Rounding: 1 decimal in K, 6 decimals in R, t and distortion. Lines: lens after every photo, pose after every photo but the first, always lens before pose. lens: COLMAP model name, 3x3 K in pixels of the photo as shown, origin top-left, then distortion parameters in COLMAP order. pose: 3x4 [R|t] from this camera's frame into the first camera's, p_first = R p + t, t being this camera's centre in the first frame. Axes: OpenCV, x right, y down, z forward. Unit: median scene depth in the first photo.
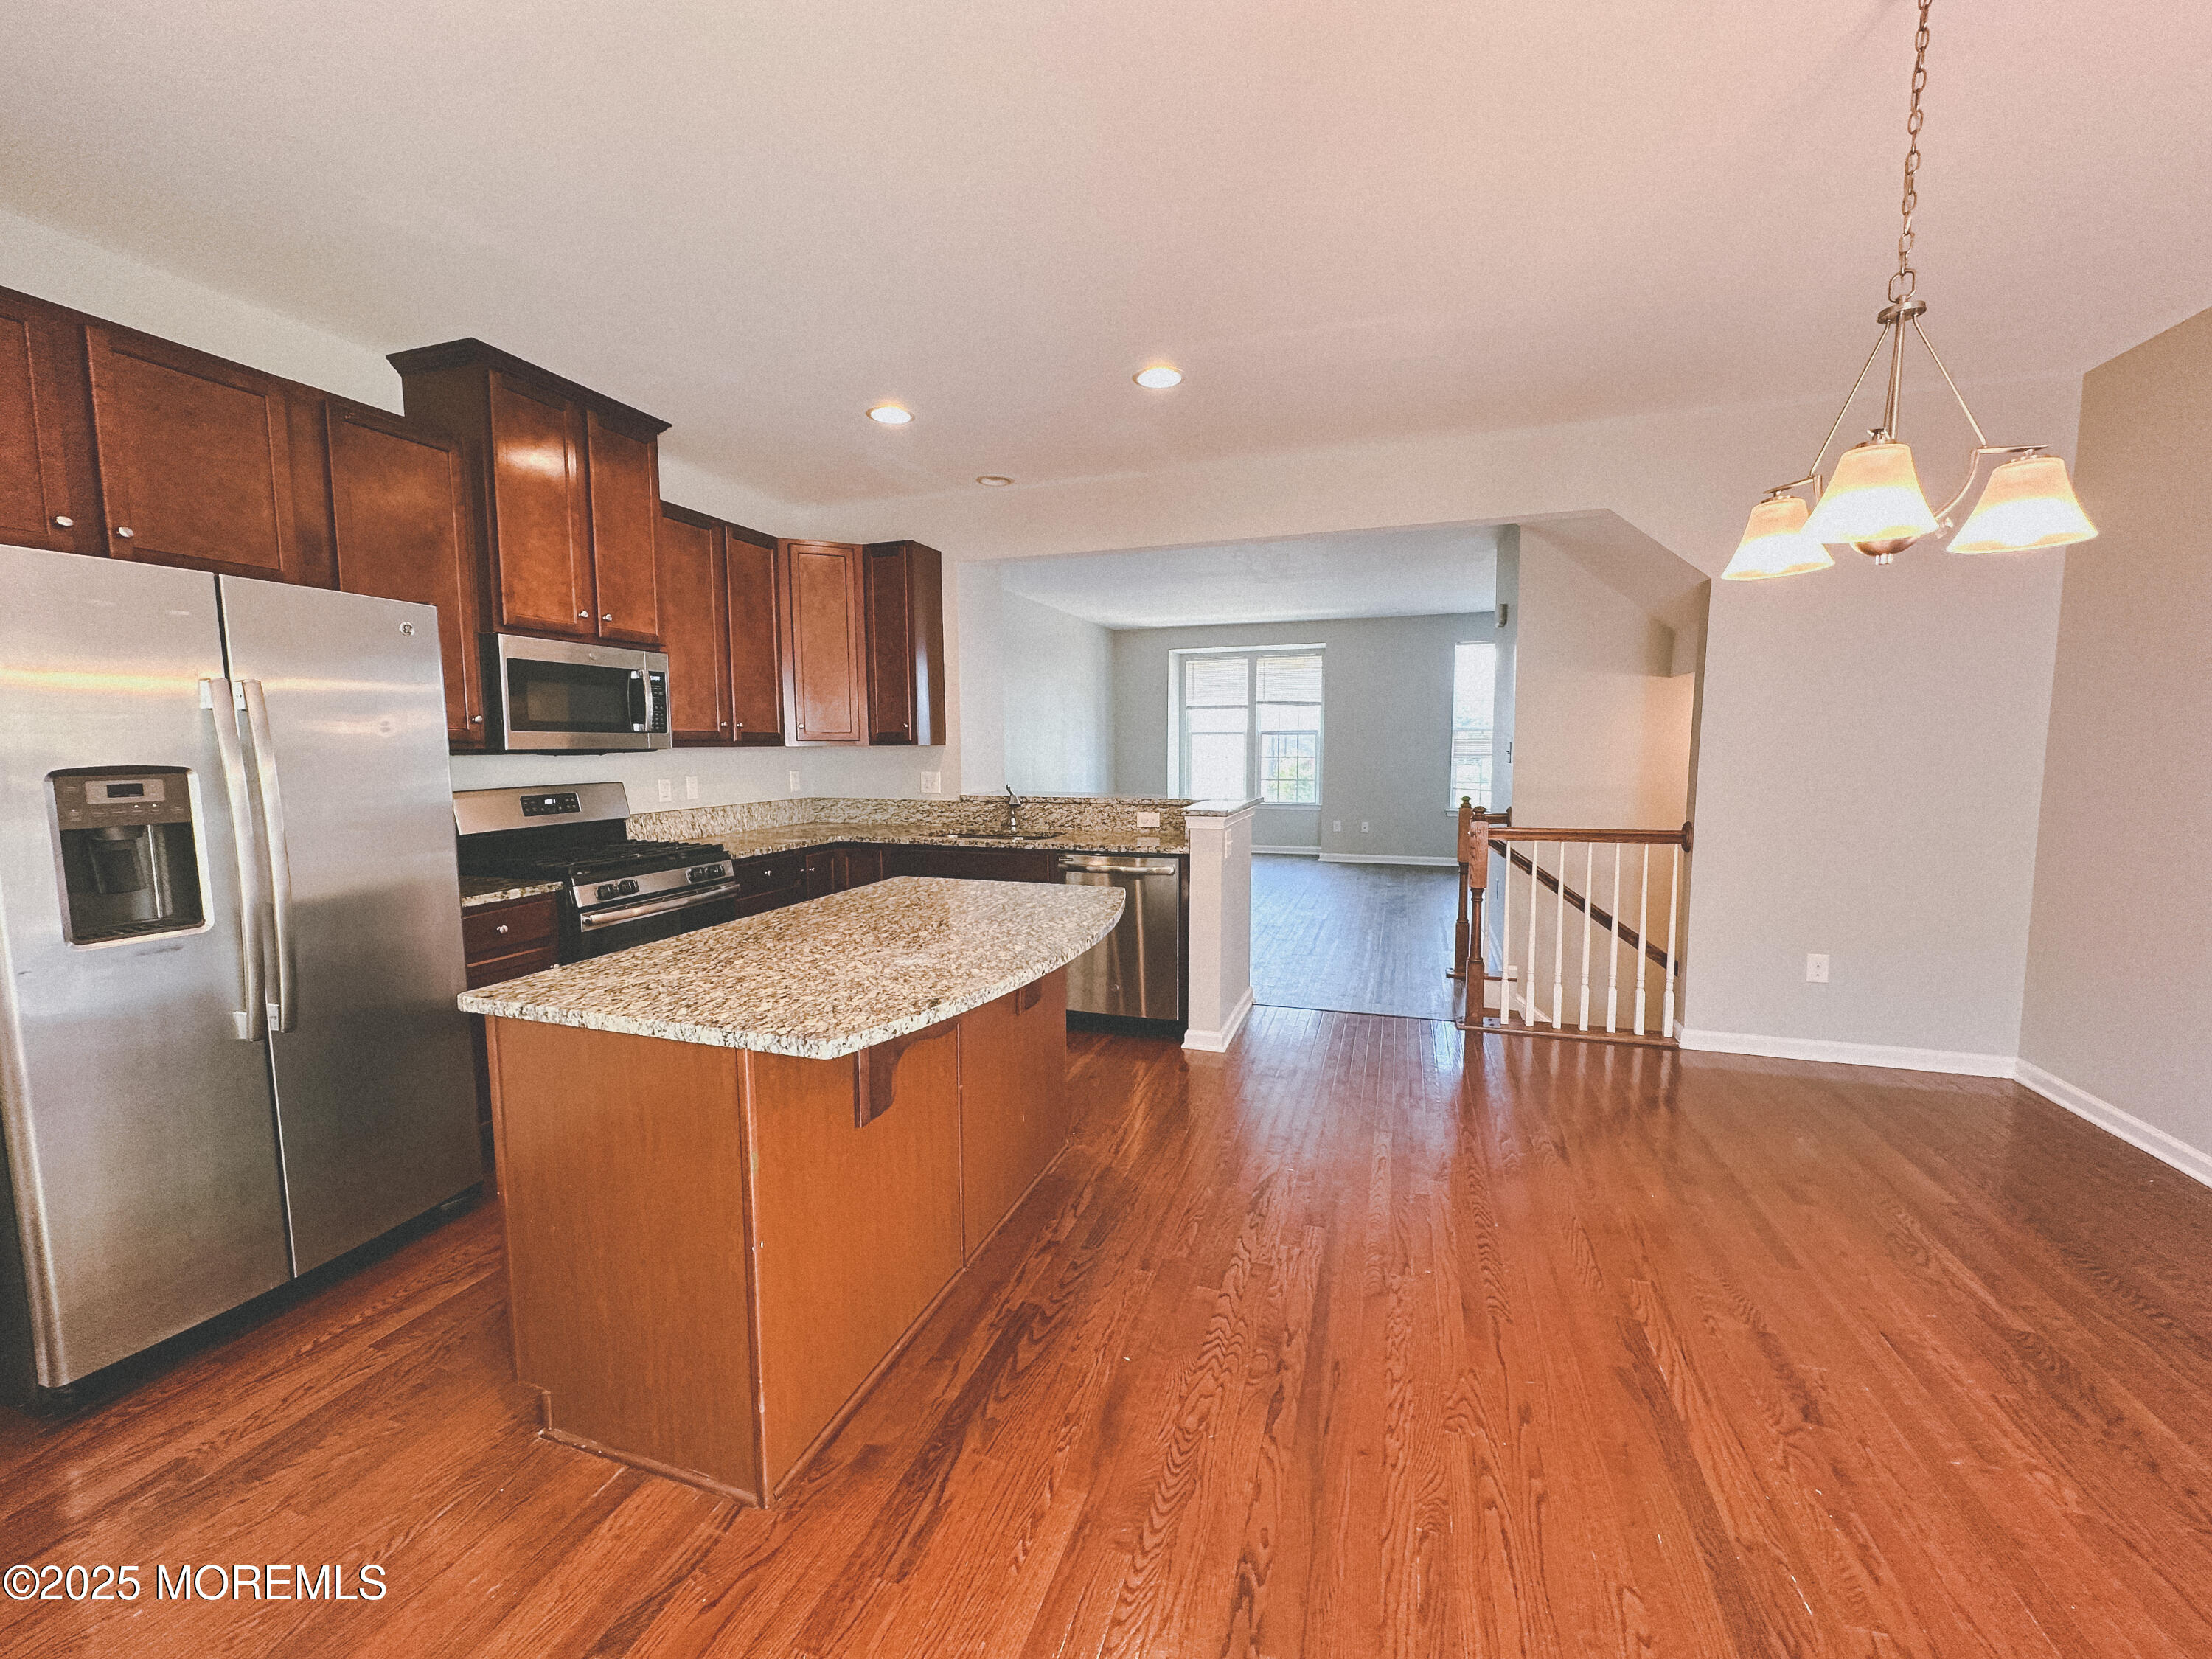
lens RADIAL K [[880.1, 0, 1107.9], [0, 880.1, 818.0], [0, 0, 1]] dist [-0.007220, 0.000861]
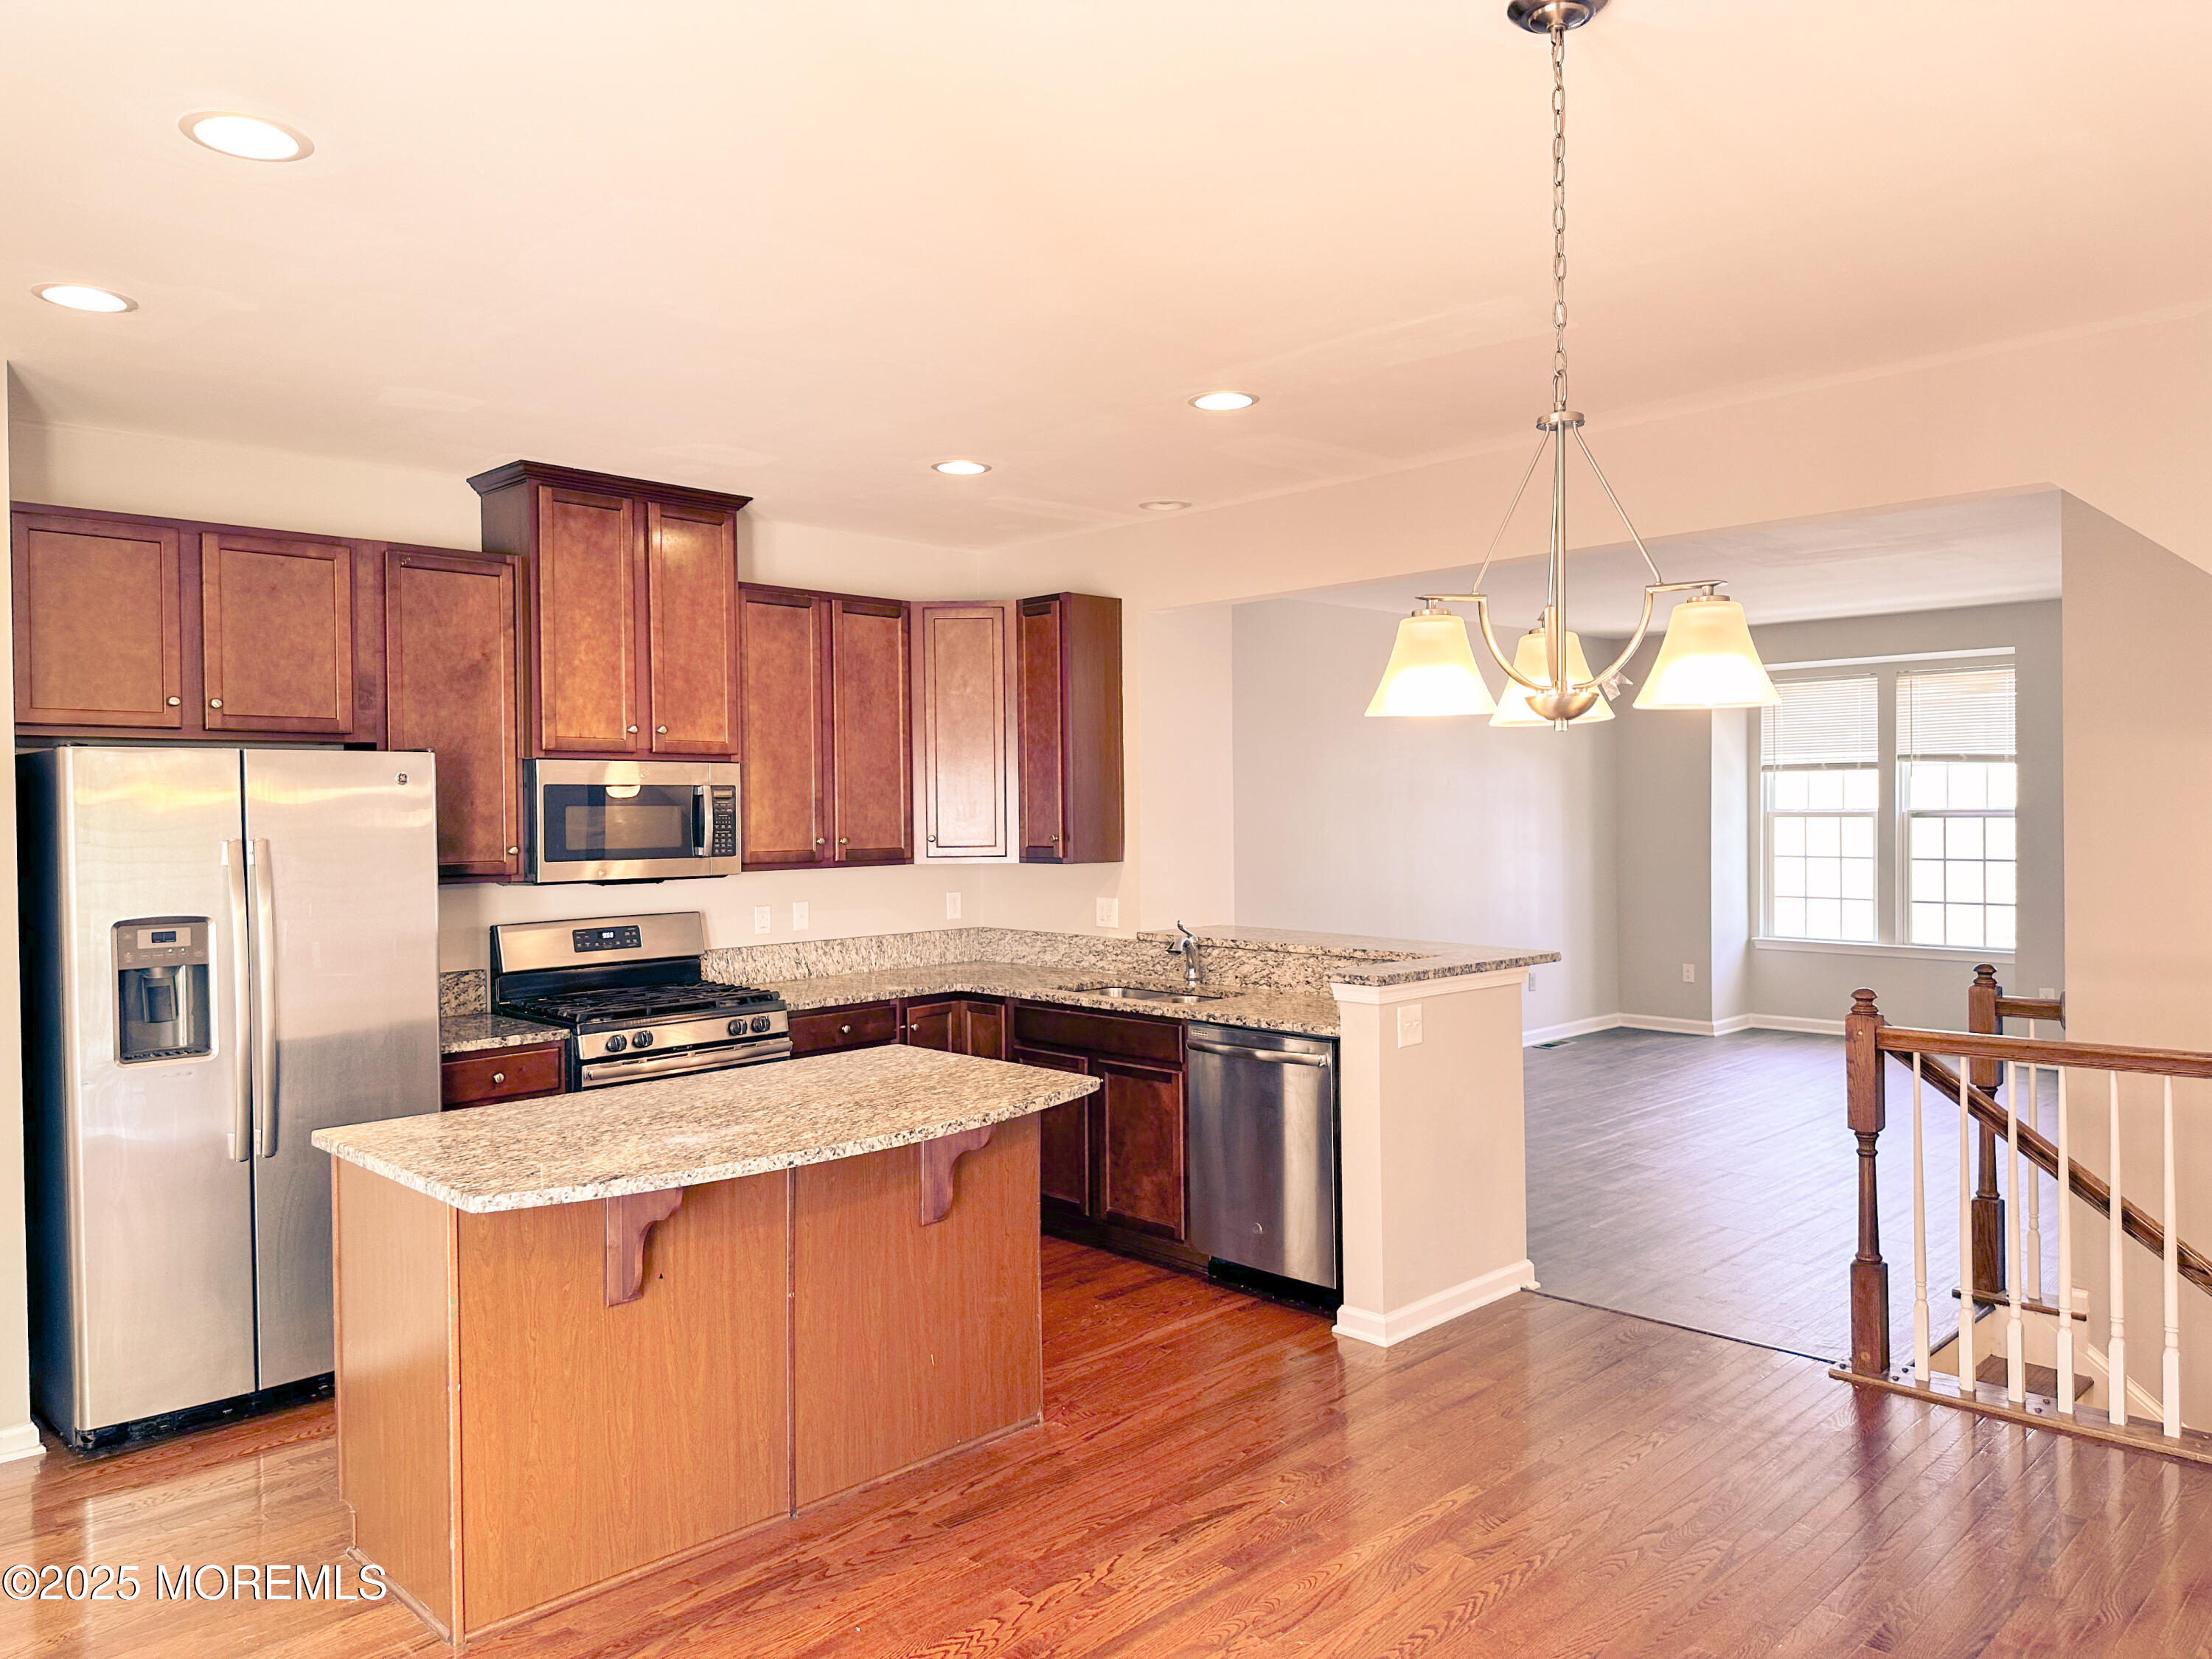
lens RADIAL K [[1557.2, 0, 1127.4], [0, 1557.2, 809.3], [0, 0, 1]] dist [0.046930, -0.054647]
pose [[0.896058, -0.000501, -0.443936, 0.522257], [-0.033749, 0.997029, -0.069246, -0.051978], [0.442652, 0.077030, 0.893379, -0.183714]]
